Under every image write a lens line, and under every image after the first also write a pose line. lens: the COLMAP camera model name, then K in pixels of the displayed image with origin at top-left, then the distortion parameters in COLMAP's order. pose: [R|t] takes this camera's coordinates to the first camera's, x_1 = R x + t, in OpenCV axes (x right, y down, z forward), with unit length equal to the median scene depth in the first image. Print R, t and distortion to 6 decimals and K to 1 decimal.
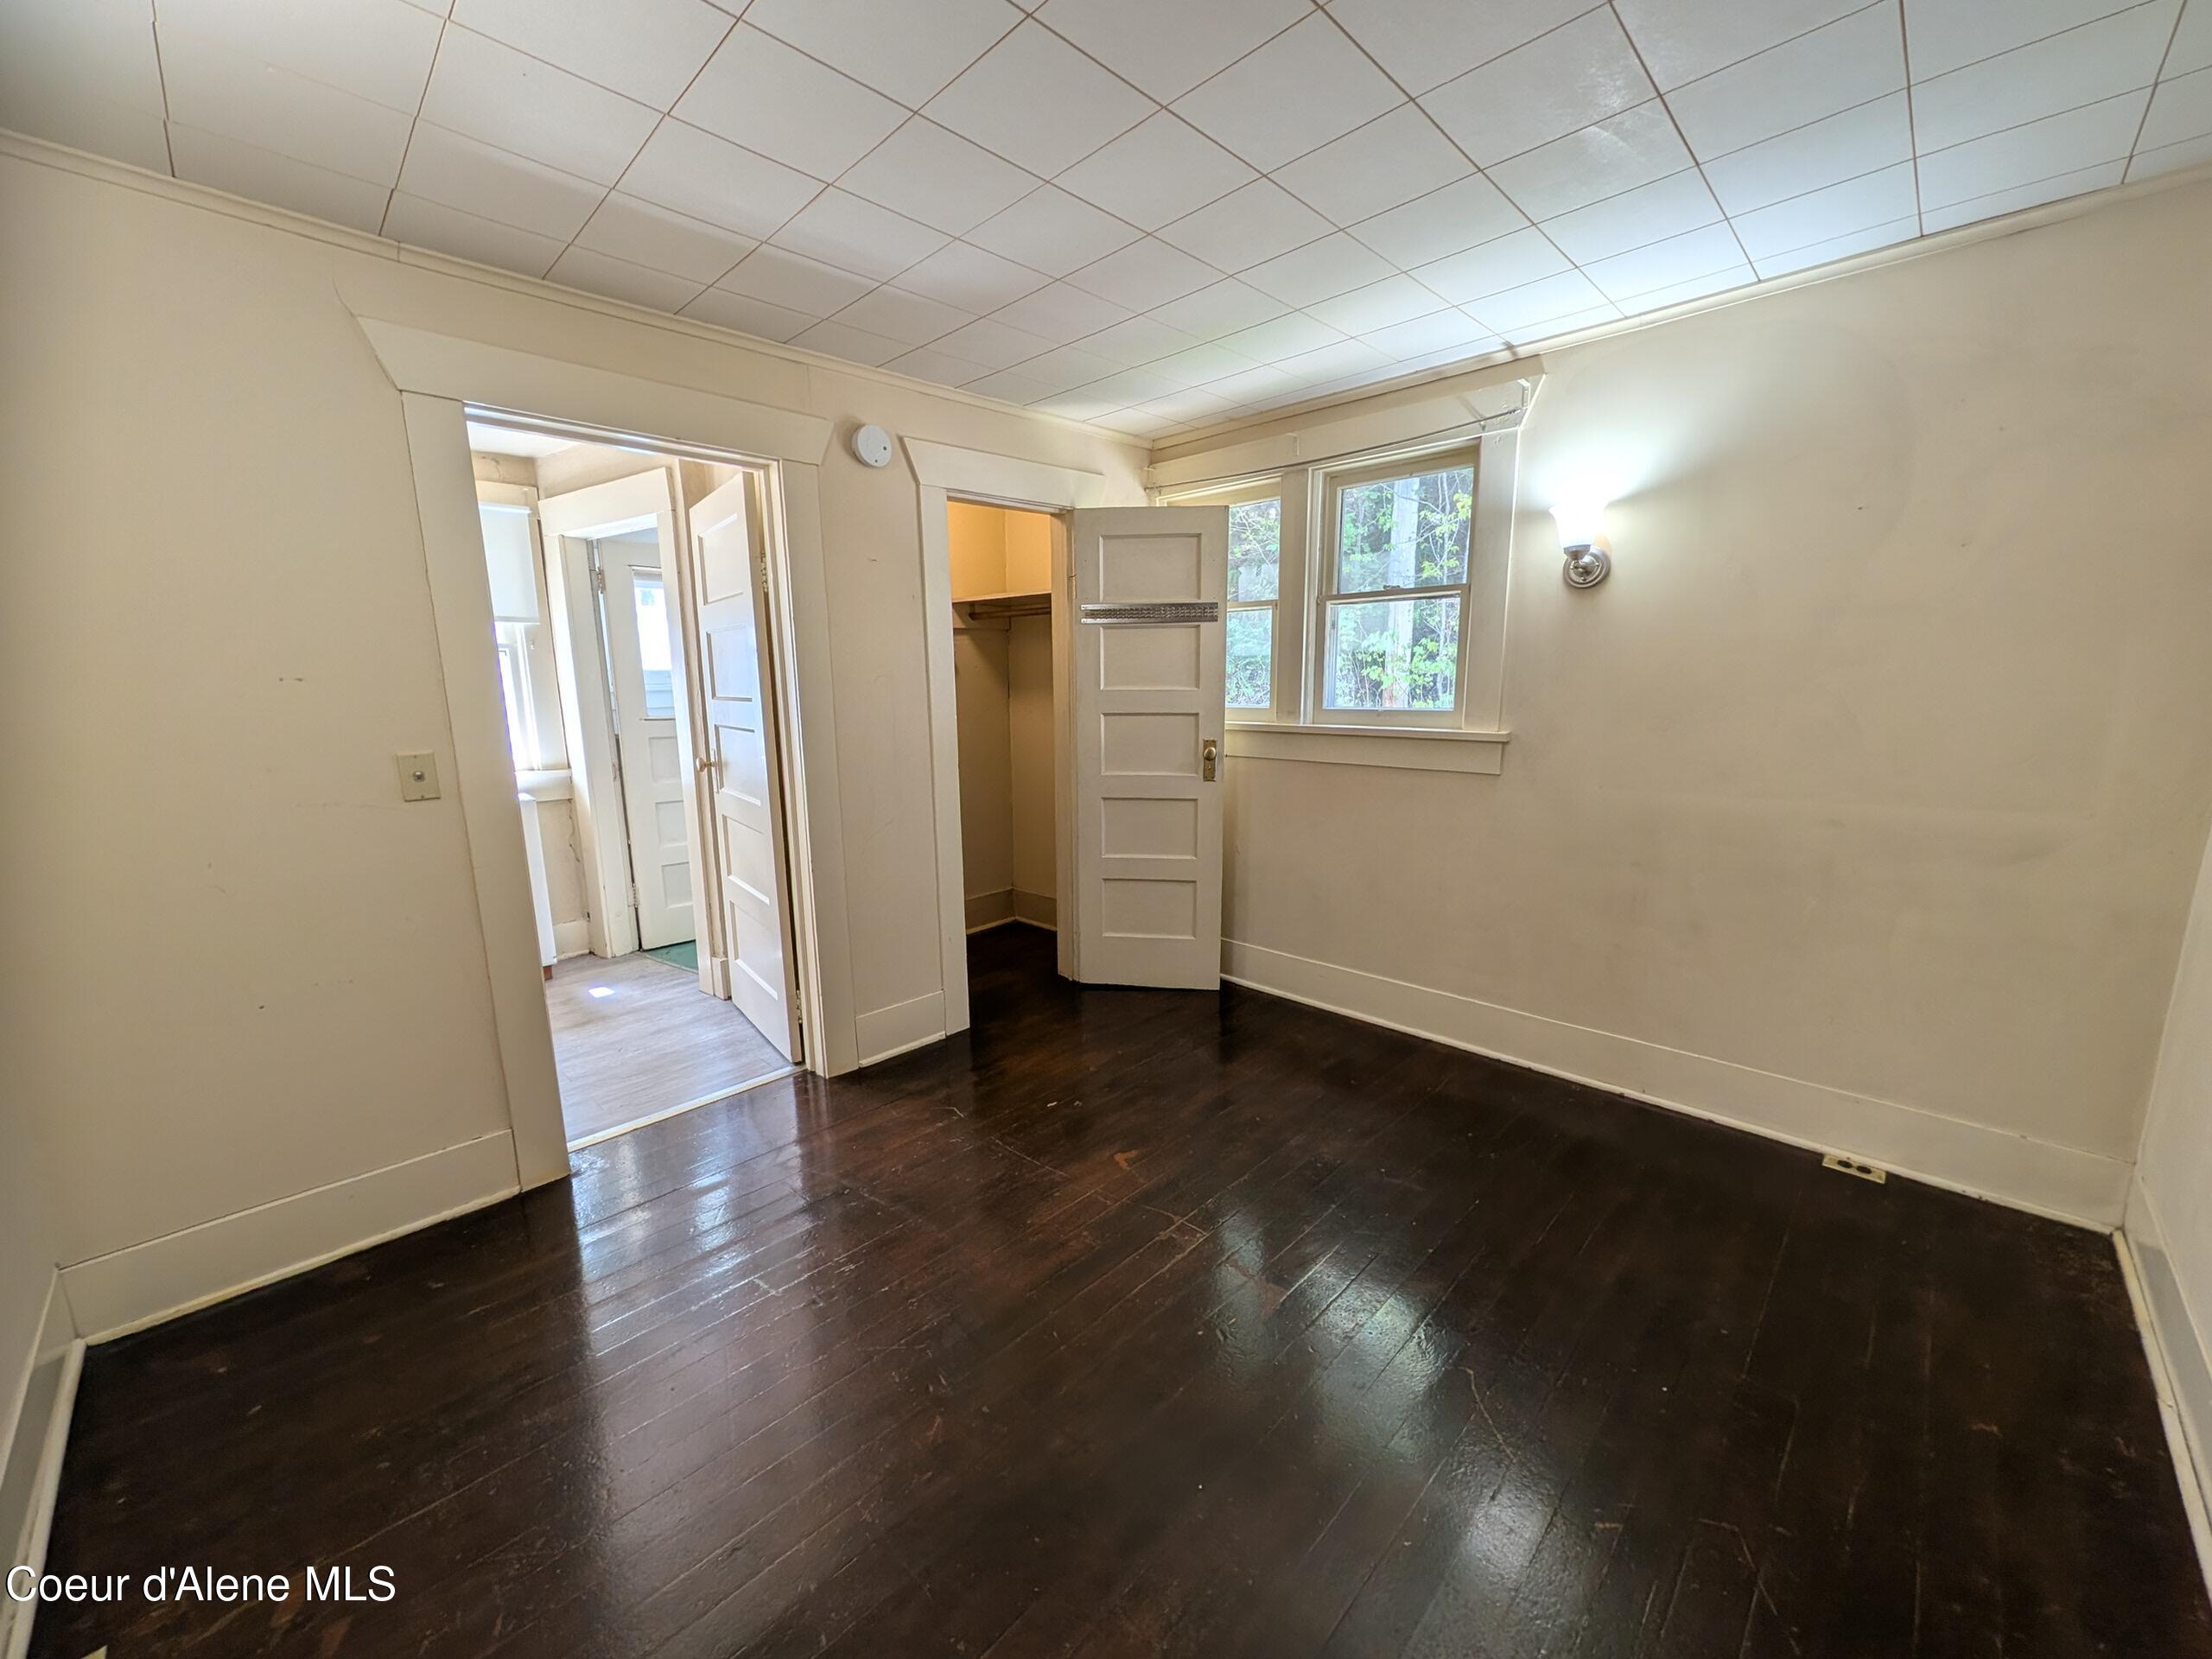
lens RADIAL K [[843.8, 0, 1103.6], [0, 843.8, 831.8], [0, 0, 1]] dist [0.000883, 0.000122]
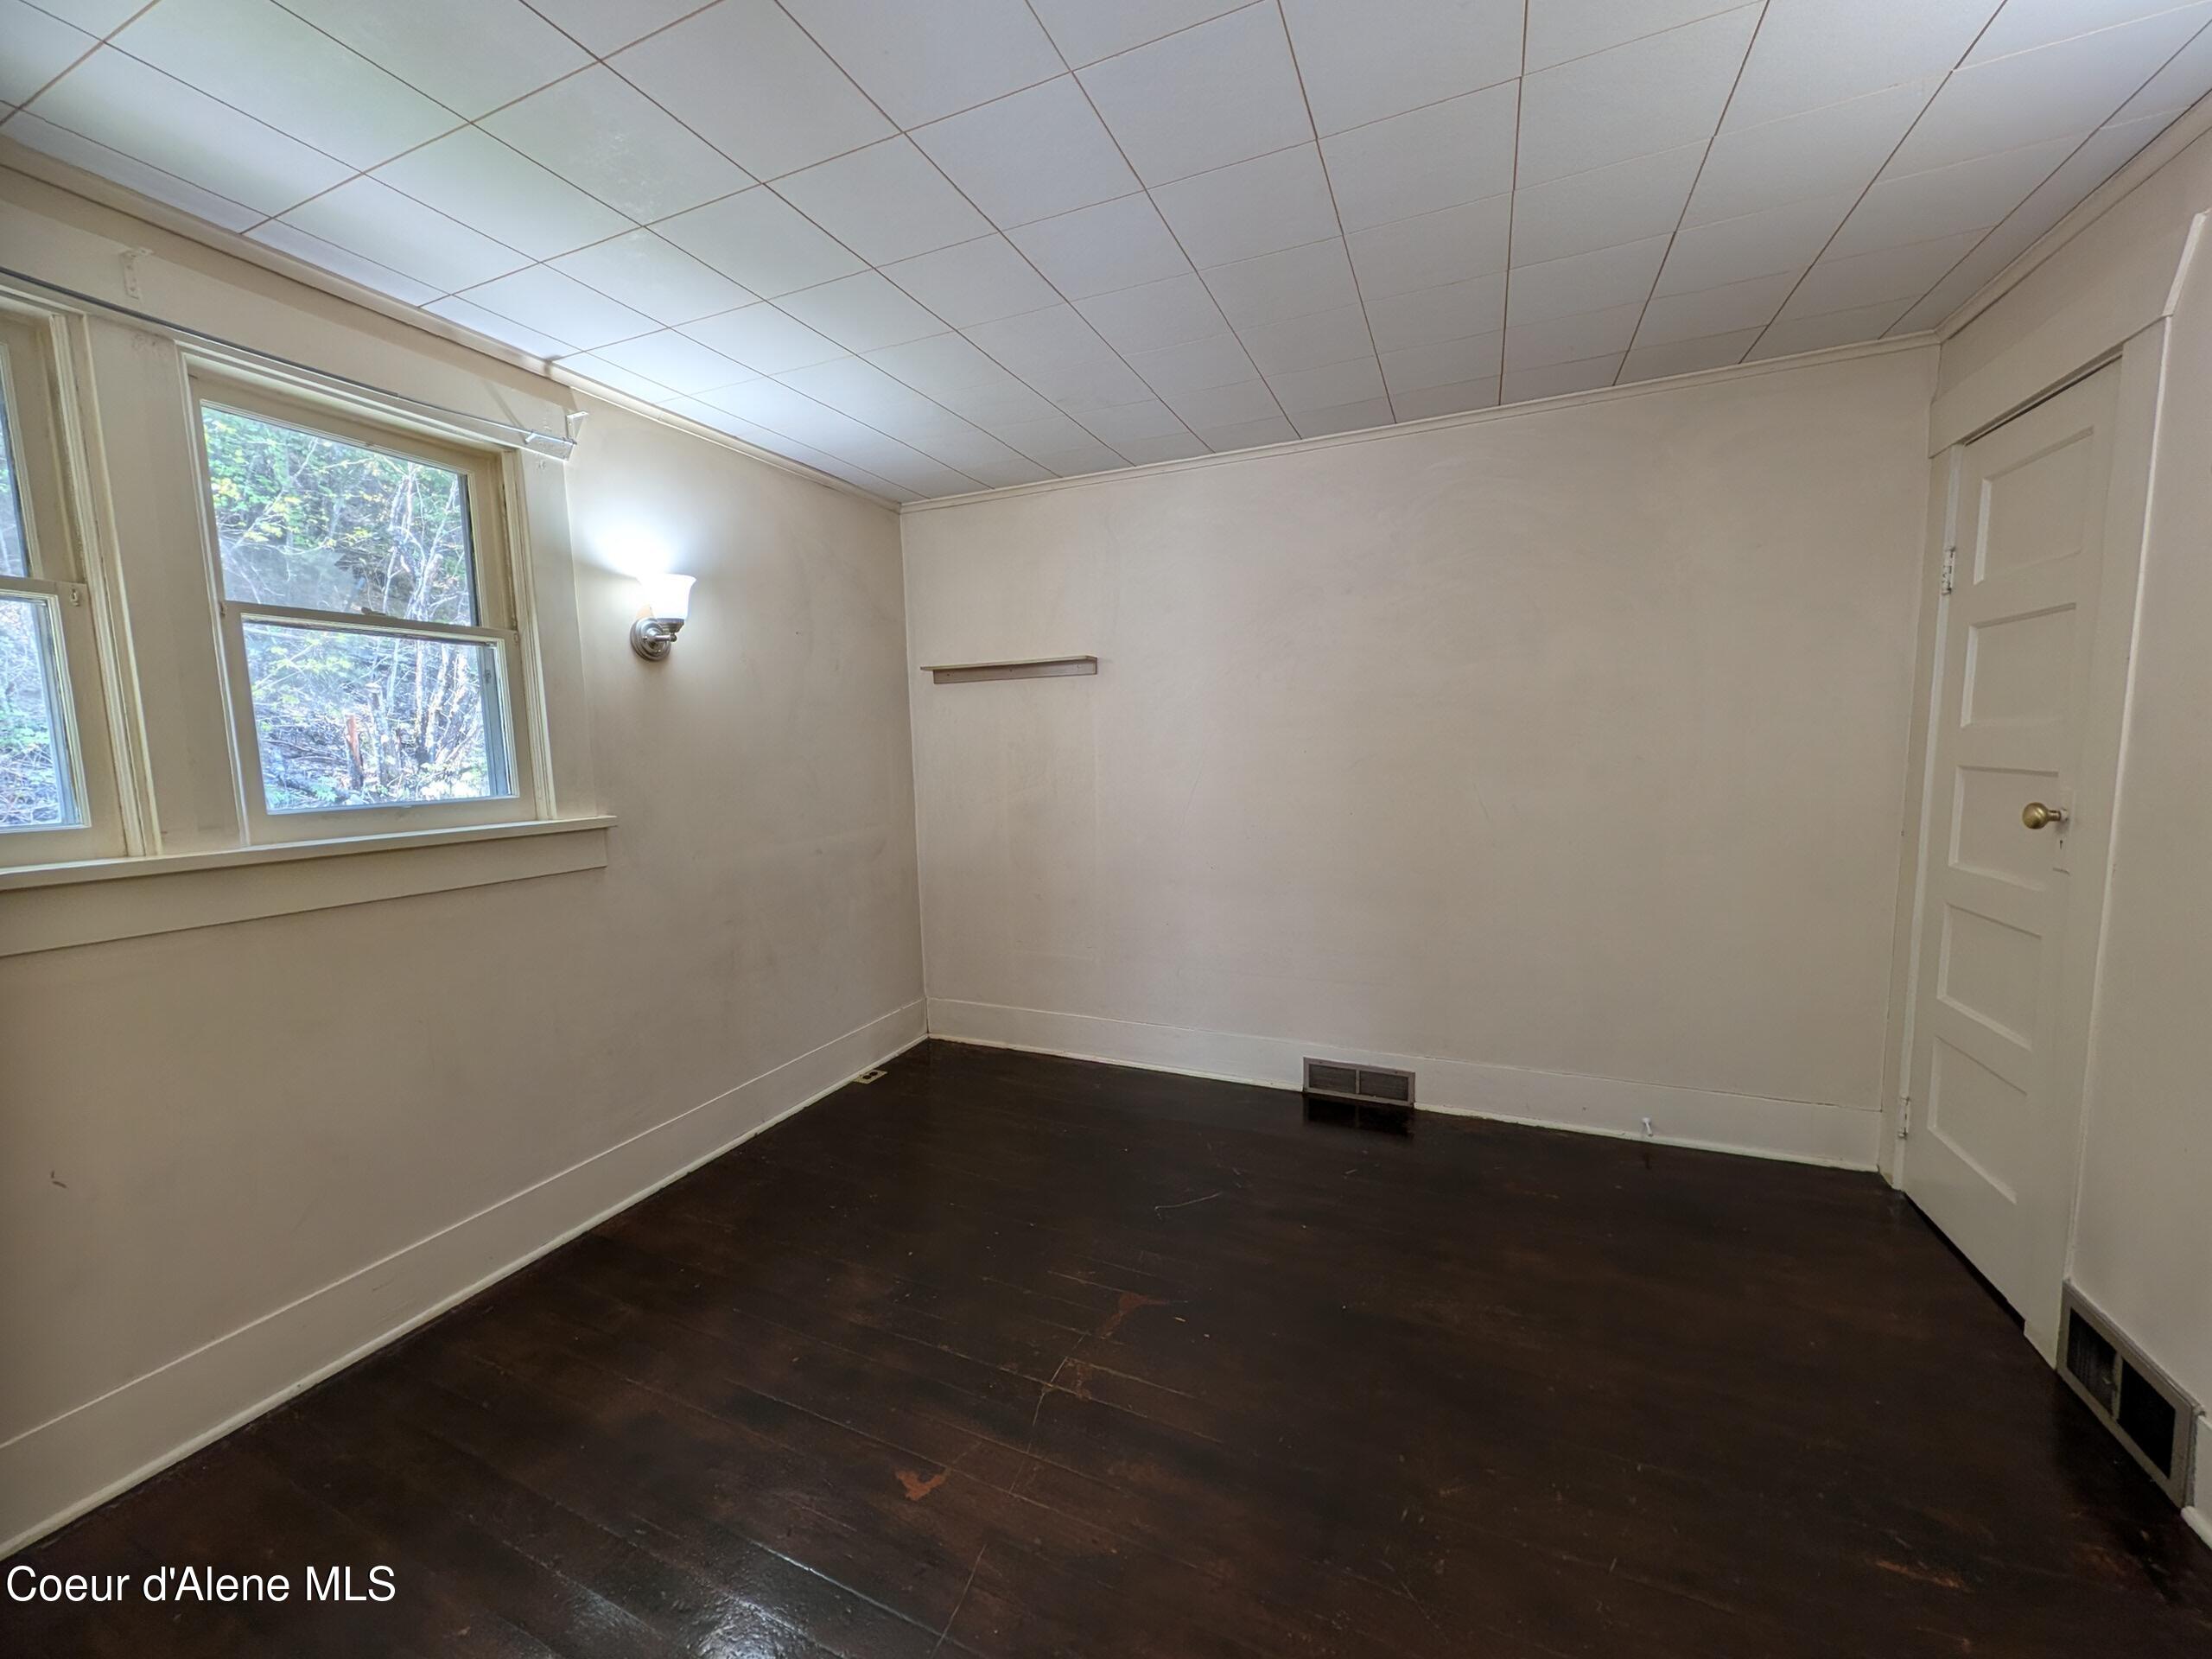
lens RADIAL K [[843.8, 0, 1103.6], [0, 843.8, 831.8], [0, 0, 1]] dist [0.000883, 0.000122]
pose [[-0.351399, -0.078591, 0.932921, -0.521791], [0.190996, 0.969497, 0.153614, -0.145612], [-0.916537, 0.232164, -0.325669, 0.870095]]
